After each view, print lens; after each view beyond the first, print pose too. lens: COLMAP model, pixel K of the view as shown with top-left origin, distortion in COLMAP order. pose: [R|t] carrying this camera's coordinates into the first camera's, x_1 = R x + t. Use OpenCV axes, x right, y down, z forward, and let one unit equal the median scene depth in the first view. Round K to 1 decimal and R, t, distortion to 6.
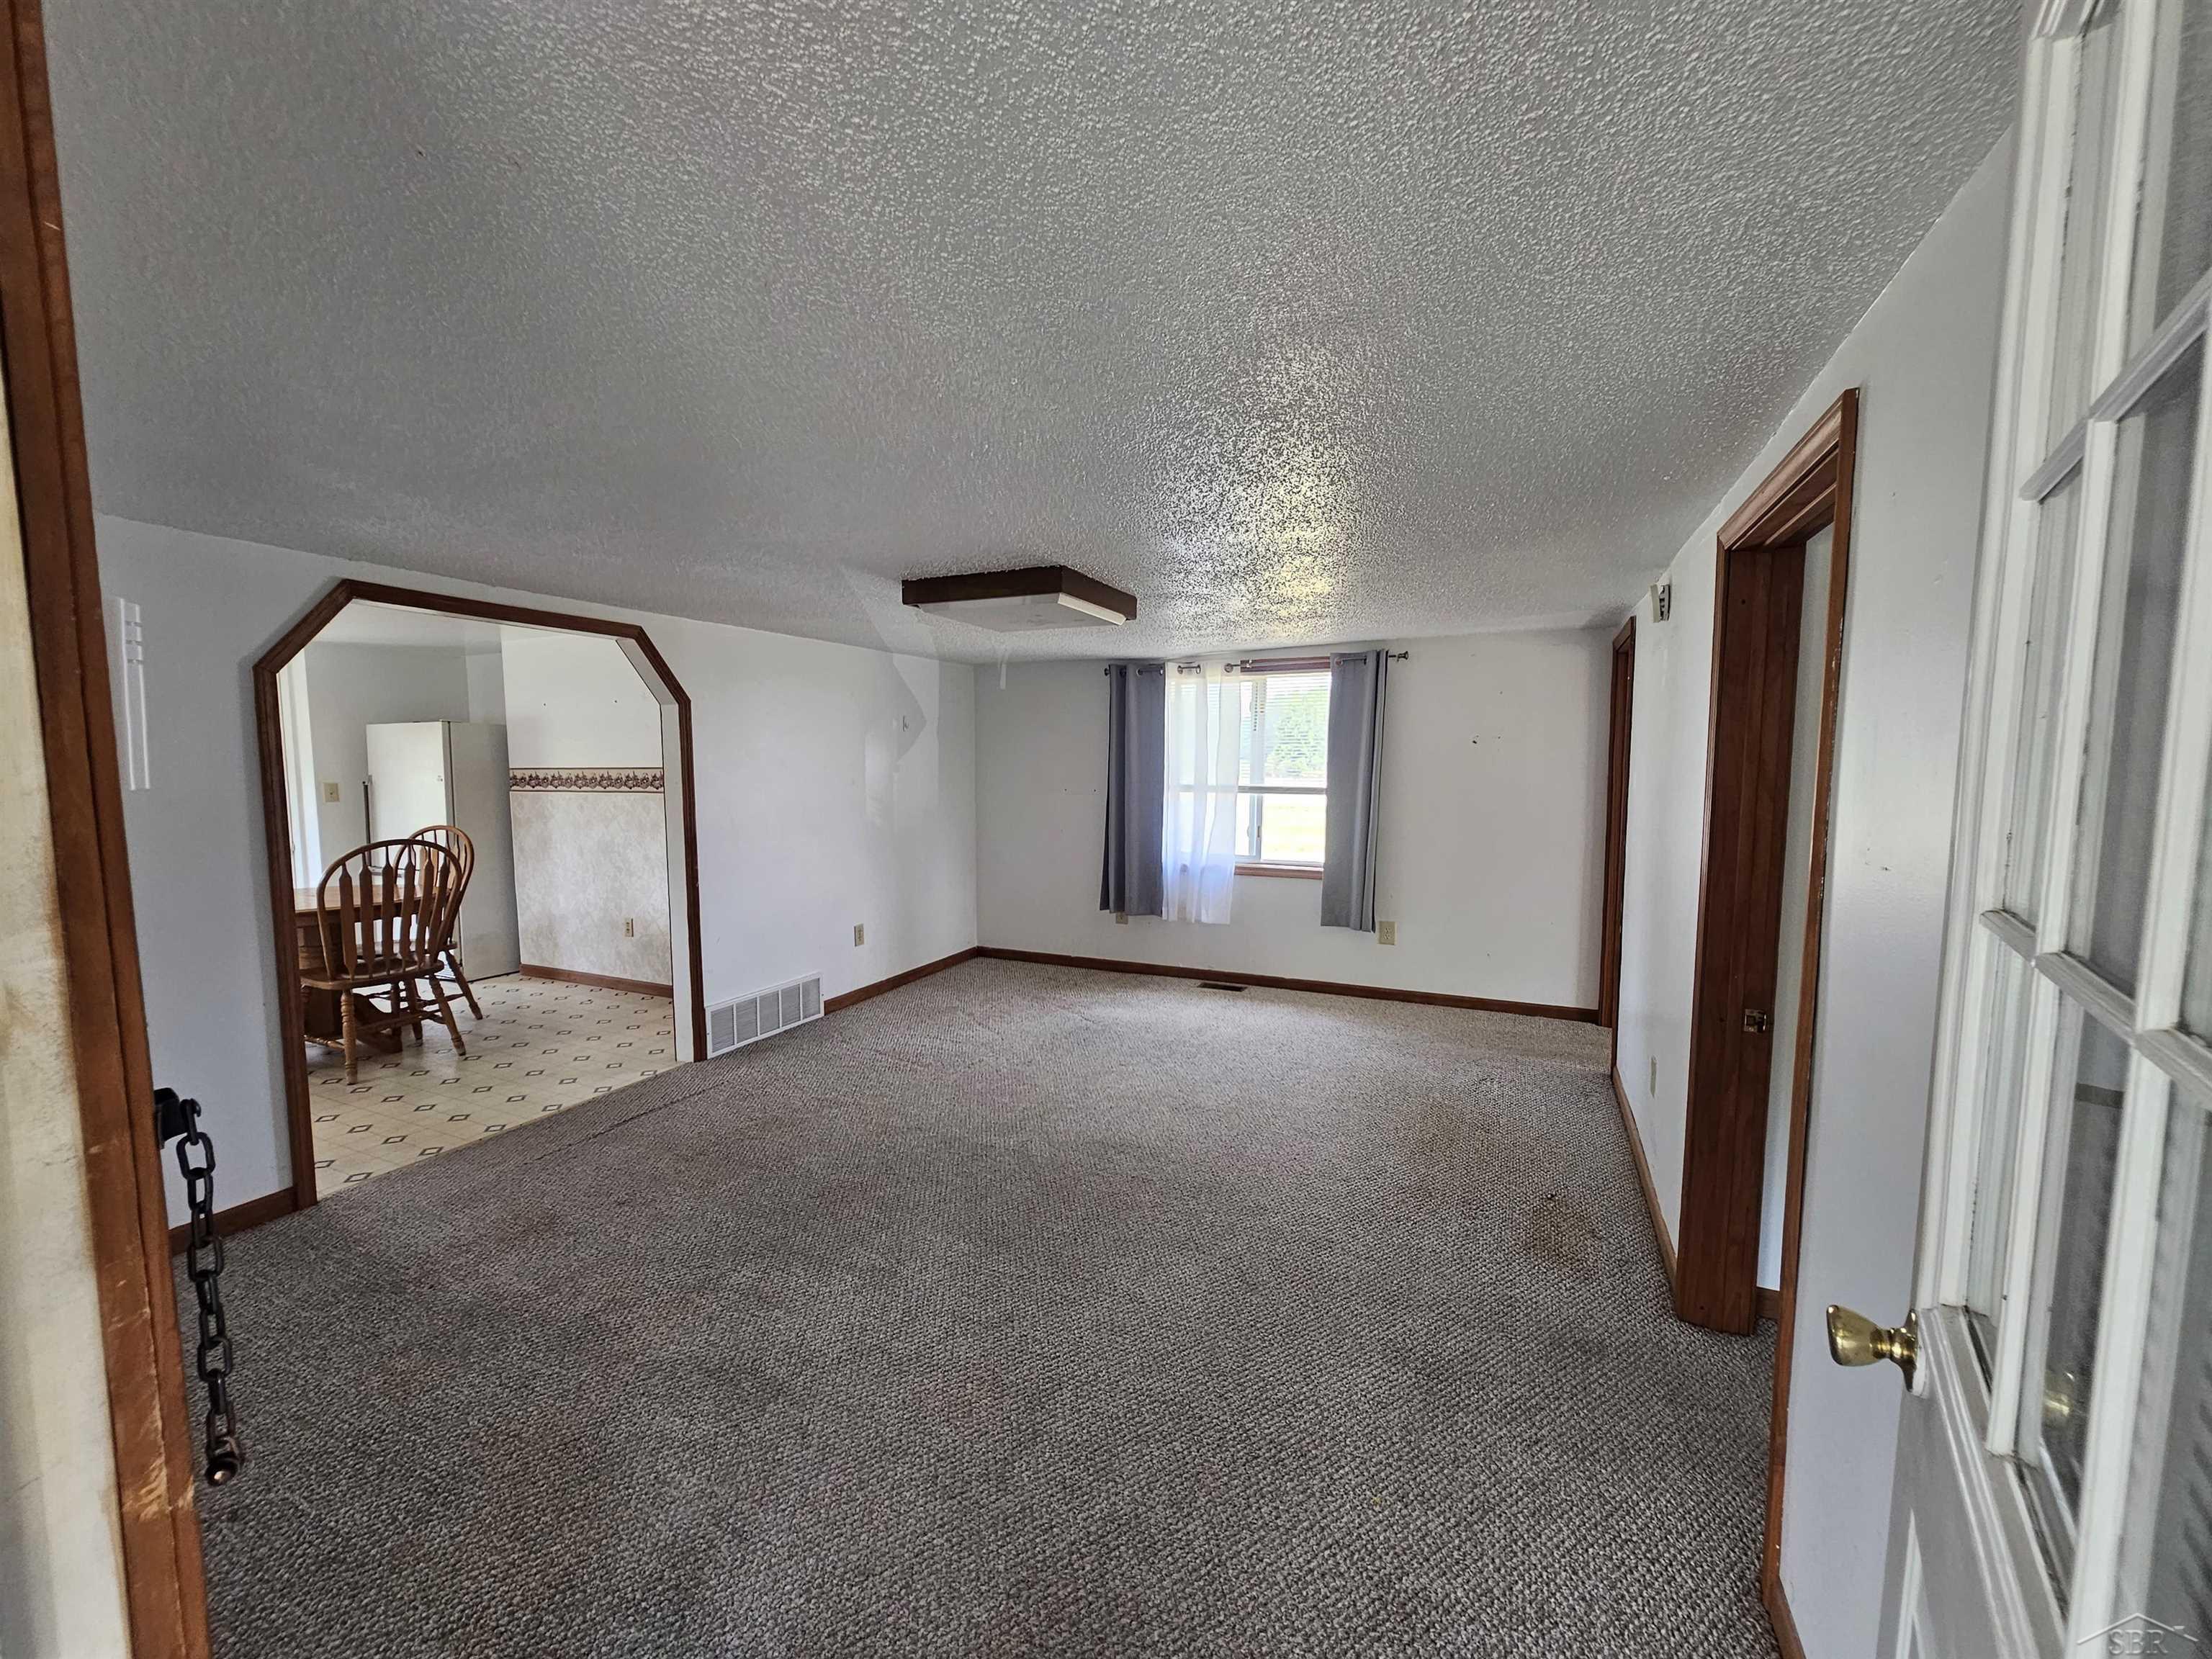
lens RADIAL K [[899.2, 0, 1106.0], [0, 899.2, 829.5], [0, 0, 1]] dist [-0.000408, 0.000005]
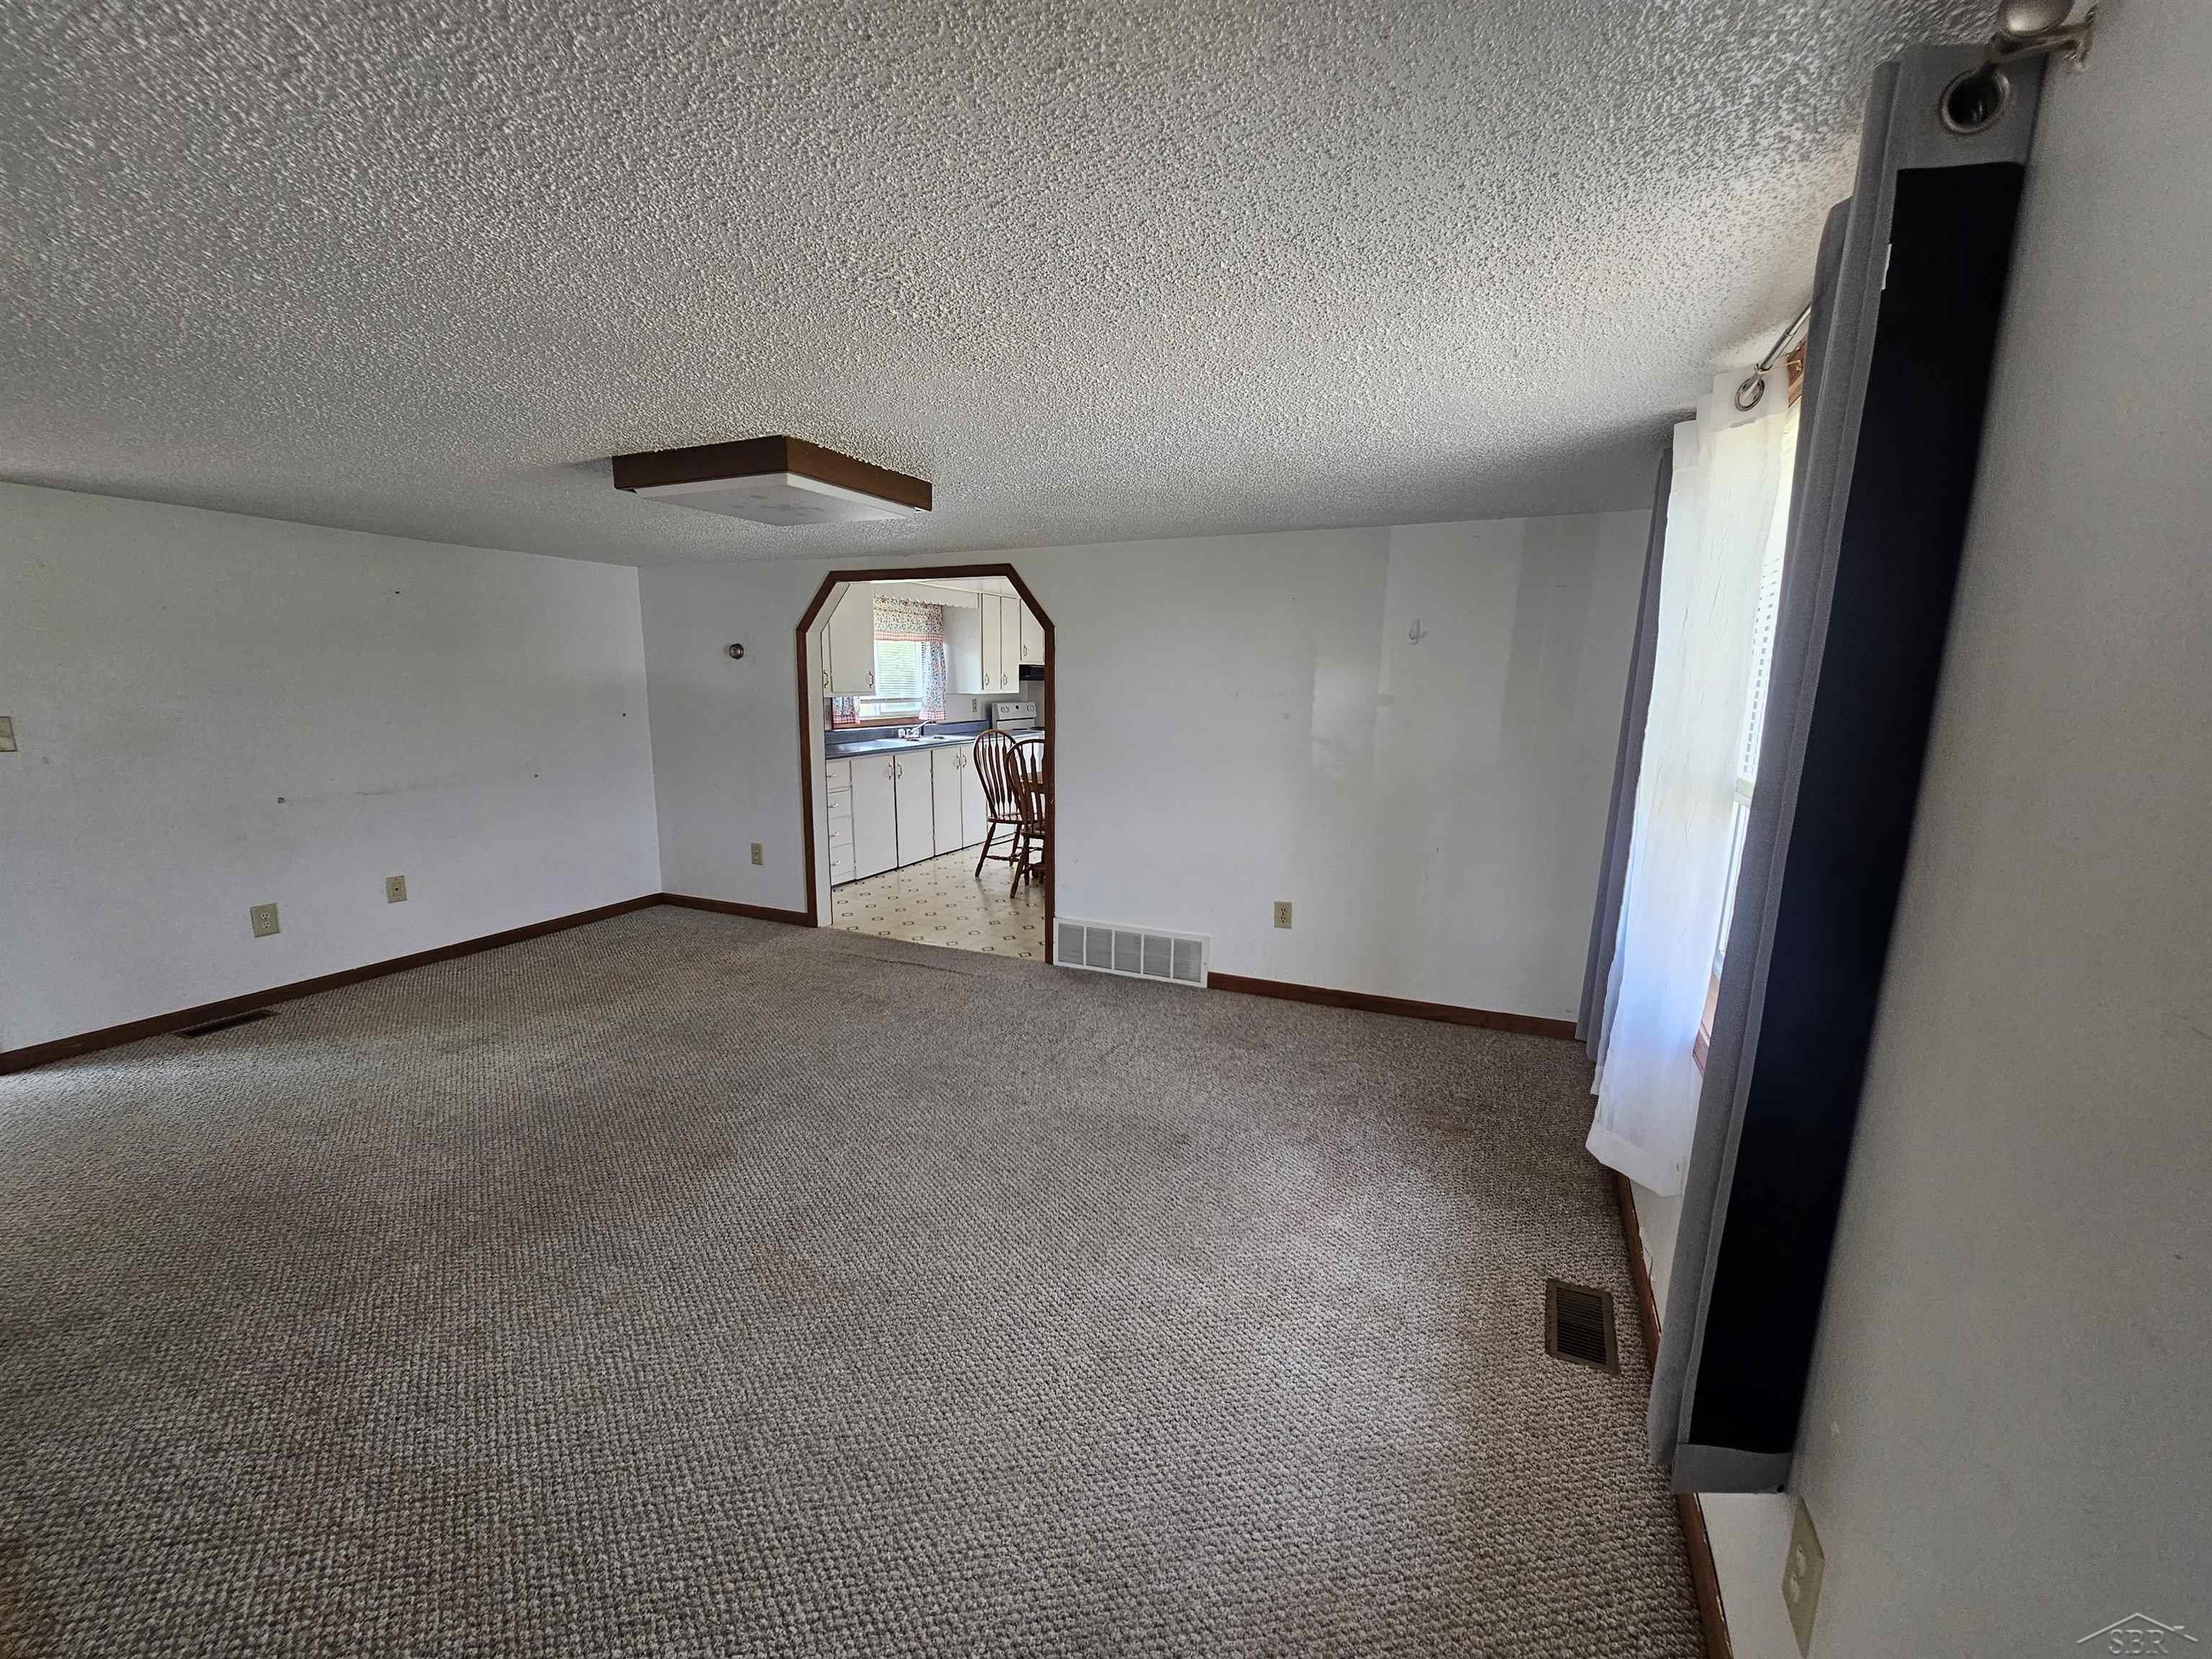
lens RADIAL K [[897.3, 0, 1104.8], [0, 897.3, 864.1], [0, 0, 1]] dist [-0.000540, -0.000031]
pose [[0.005352, 0.205079, -0.978731, 0.635662], [-0.084337, 0.975350, 0.203910, -0.096701], [0.996423, 0.081452, 0.022516, 1.096481]]
